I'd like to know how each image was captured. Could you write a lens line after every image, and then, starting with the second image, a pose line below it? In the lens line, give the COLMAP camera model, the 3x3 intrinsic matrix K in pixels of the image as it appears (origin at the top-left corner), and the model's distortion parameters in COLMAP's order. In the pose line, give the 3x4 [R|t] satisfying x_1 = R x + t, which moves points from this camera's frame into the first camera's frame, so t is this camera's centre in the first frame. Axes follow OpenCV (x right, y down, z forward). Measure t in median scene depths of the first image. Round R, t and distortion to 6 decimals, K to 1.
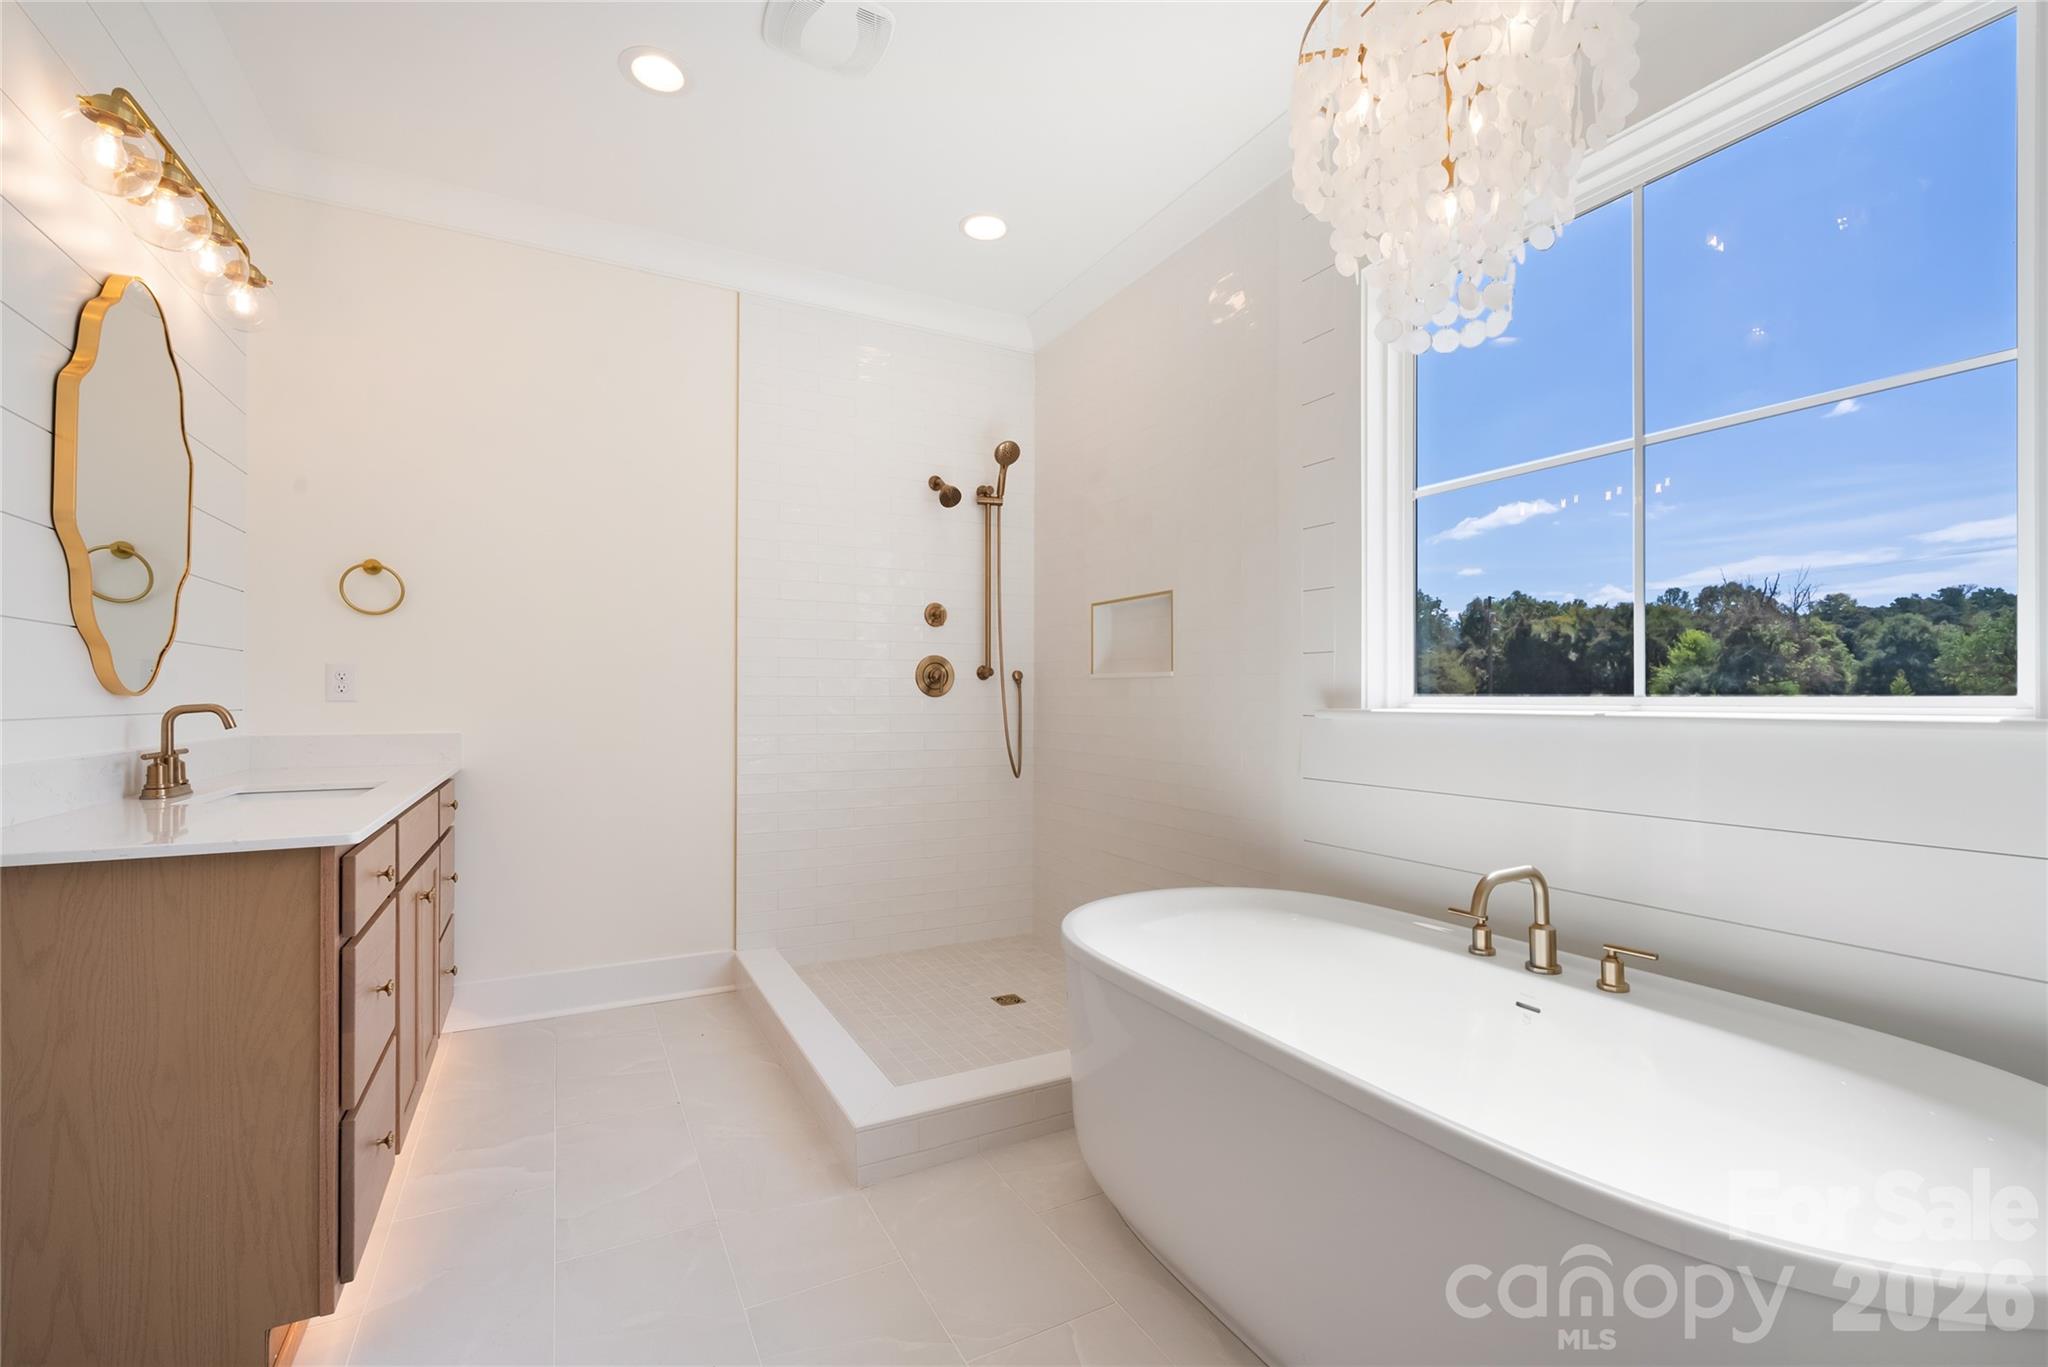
lens RADIAL K [[885.9, 0, 1027.7], [0, 885.9, 692.3], [0, 0, 1]] dist [0.000887, 0.000444]
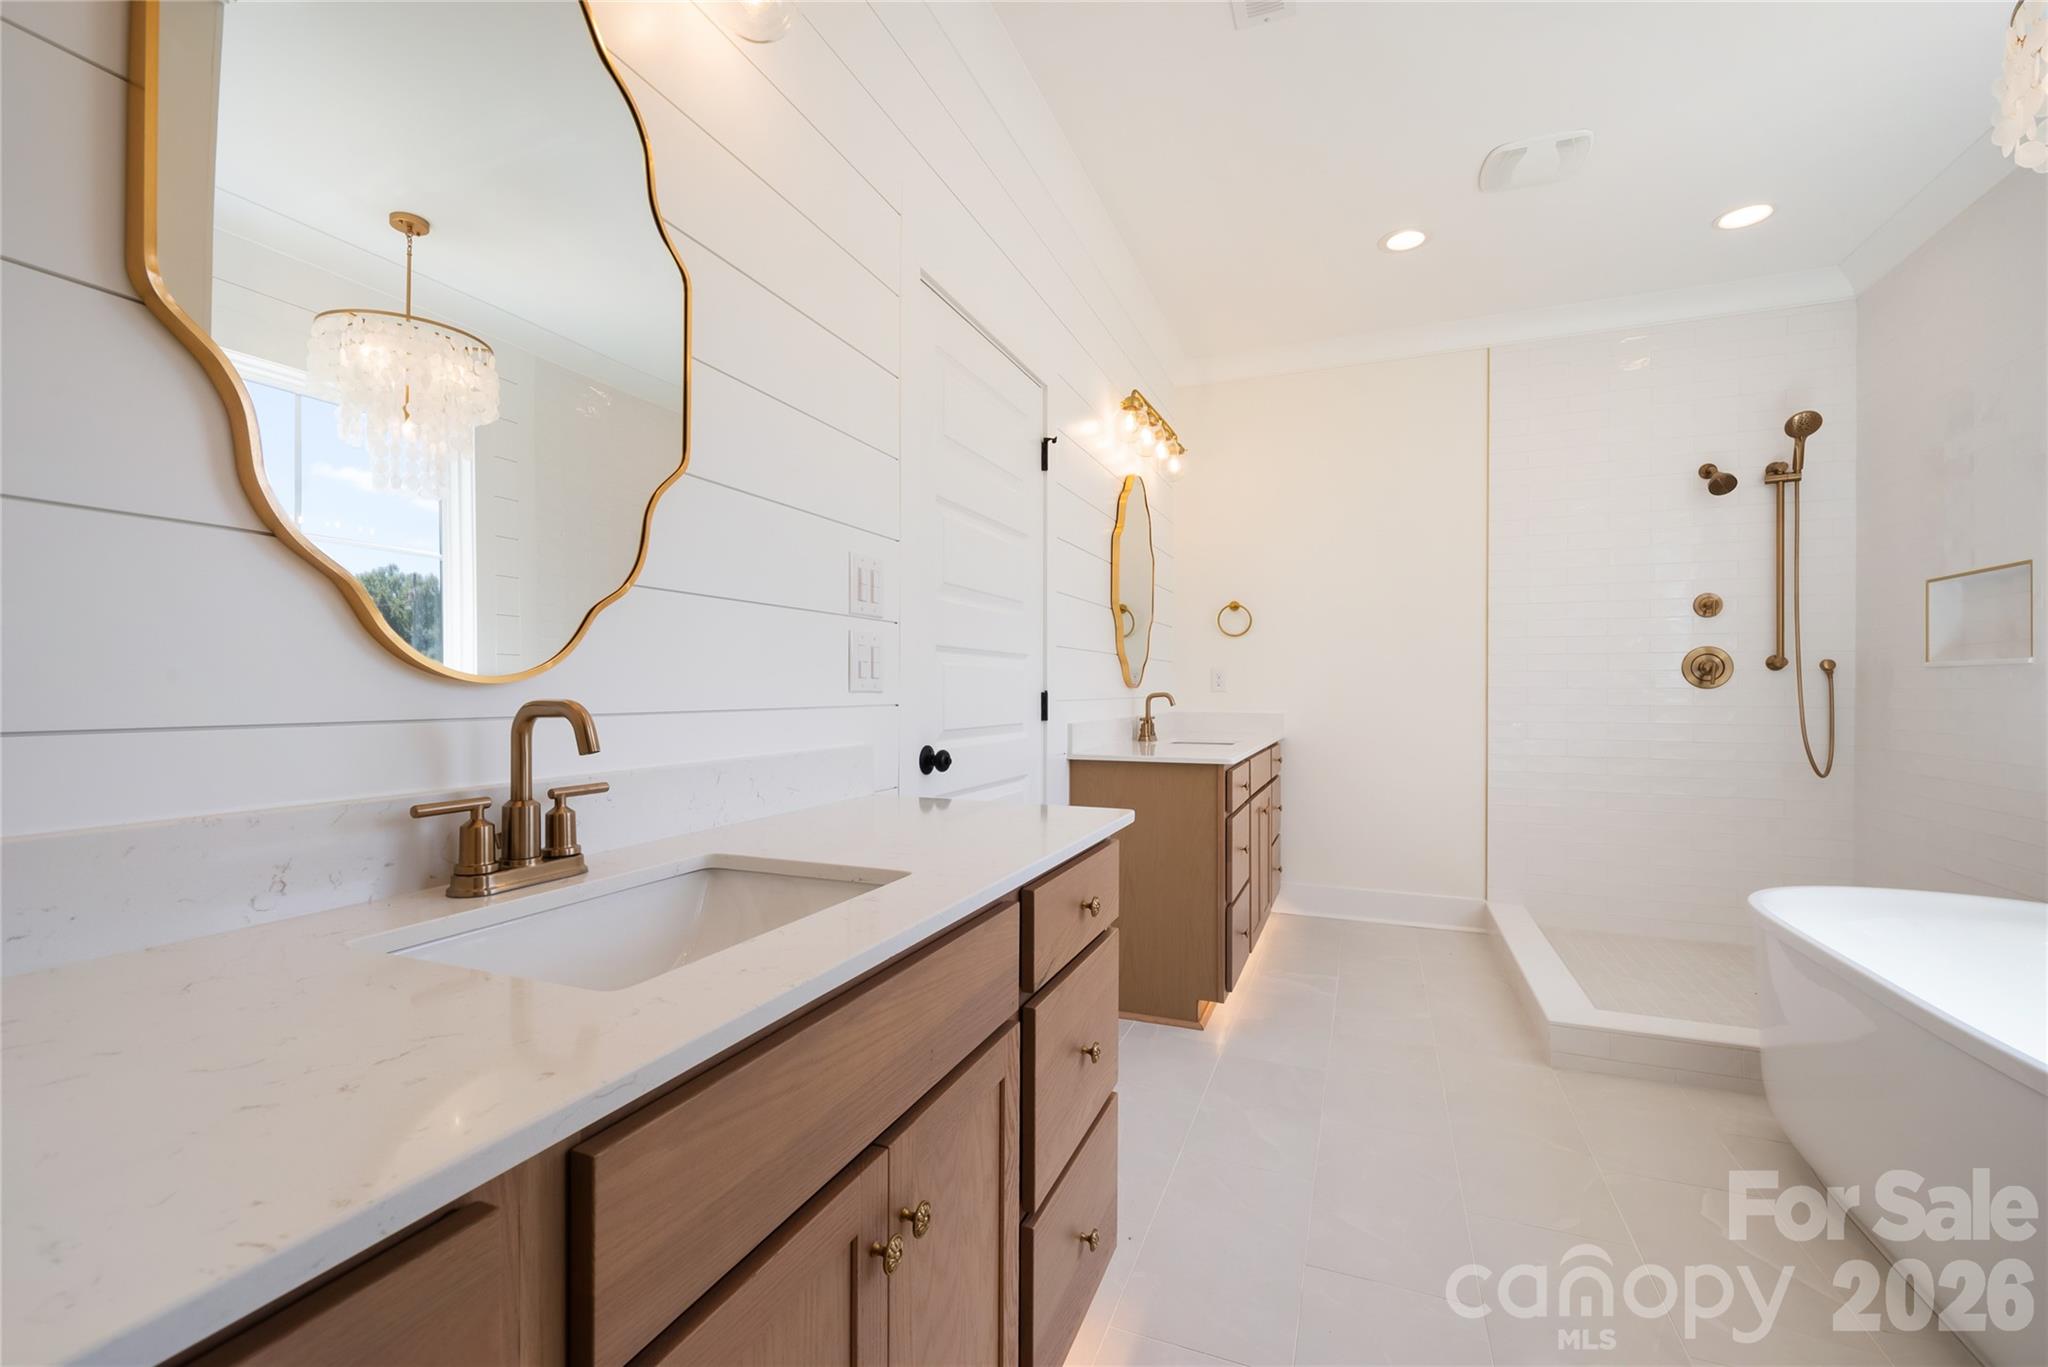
lens RADIAL K [[885.9, 0, 1027.5], [0, 885.9, 690.6], [0, 0, 1]] dist [0.000887, 0.000444]
pose [[0.654422, 0.000199, -0.756130, 0.252071], [0.003634, 0.999988, 0.003409, 0.001407], [0.756121, -0.004978, 0.654413, -0.370456]]
